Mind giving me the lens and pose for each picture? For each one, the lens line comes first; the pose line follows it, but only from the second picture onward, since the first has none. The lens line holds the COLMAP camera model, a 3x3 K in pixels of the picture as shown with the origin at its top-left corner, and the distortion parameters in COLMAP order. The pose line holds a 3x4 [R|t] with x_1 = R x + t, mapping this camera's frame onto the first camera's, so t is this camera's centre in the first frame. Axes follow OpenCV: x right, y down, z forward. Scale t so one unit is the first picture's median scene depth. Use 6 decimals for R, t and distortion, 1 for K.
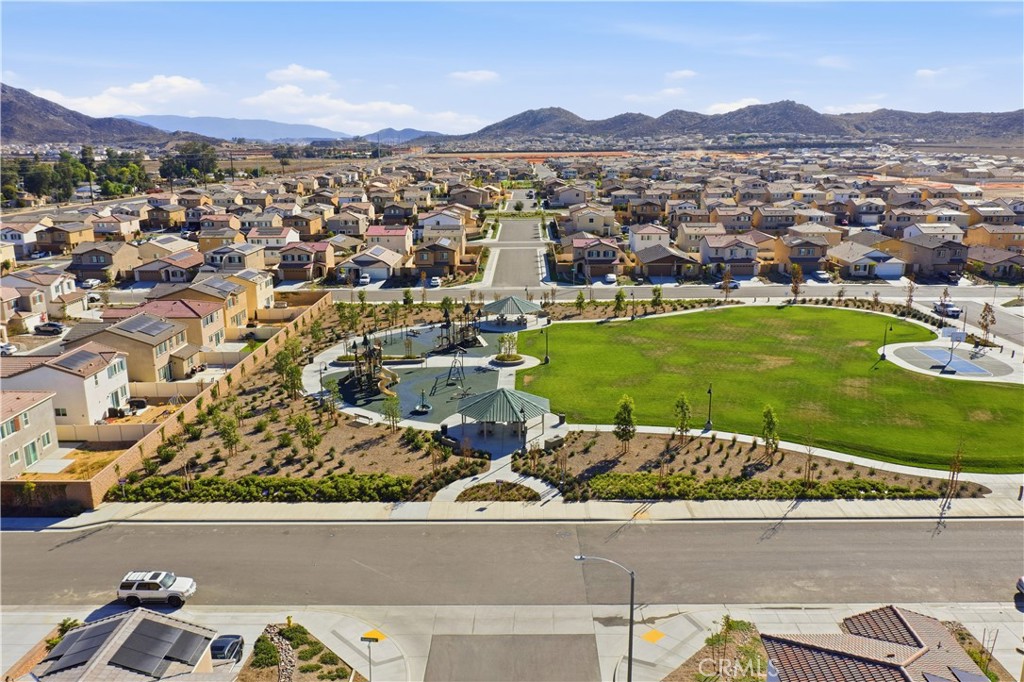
lens RADIAL K [[806.8, 0, 507.6], [0, 806.8, 340.6], [0, 0, 1]] dist [-0.007348, 0.005168]
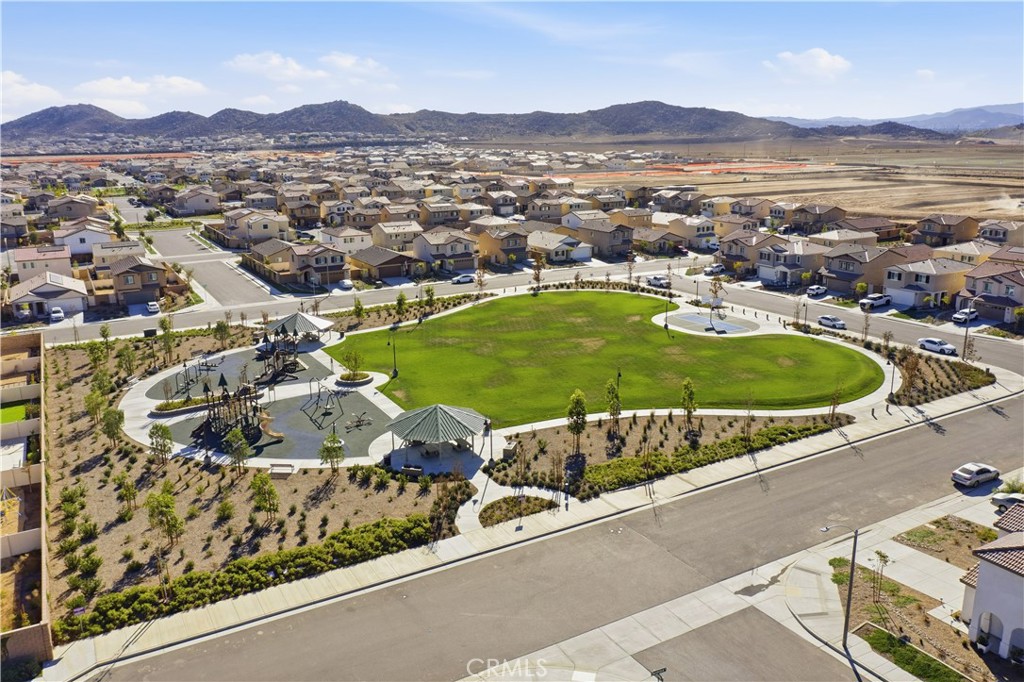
lens RADIAL K [[806.8, 0, 507.6], [0, 806.8, 340.6], [0, 0, 1]] dist [-0.007348, 0.005168]
pose [[0.861006, -0.129538, 0.491822, -0.220631], [0.129073, 0.991015, 0.035056, -0.021779], [-0.491944, 0.033298, 0.869990, 0.073011]]
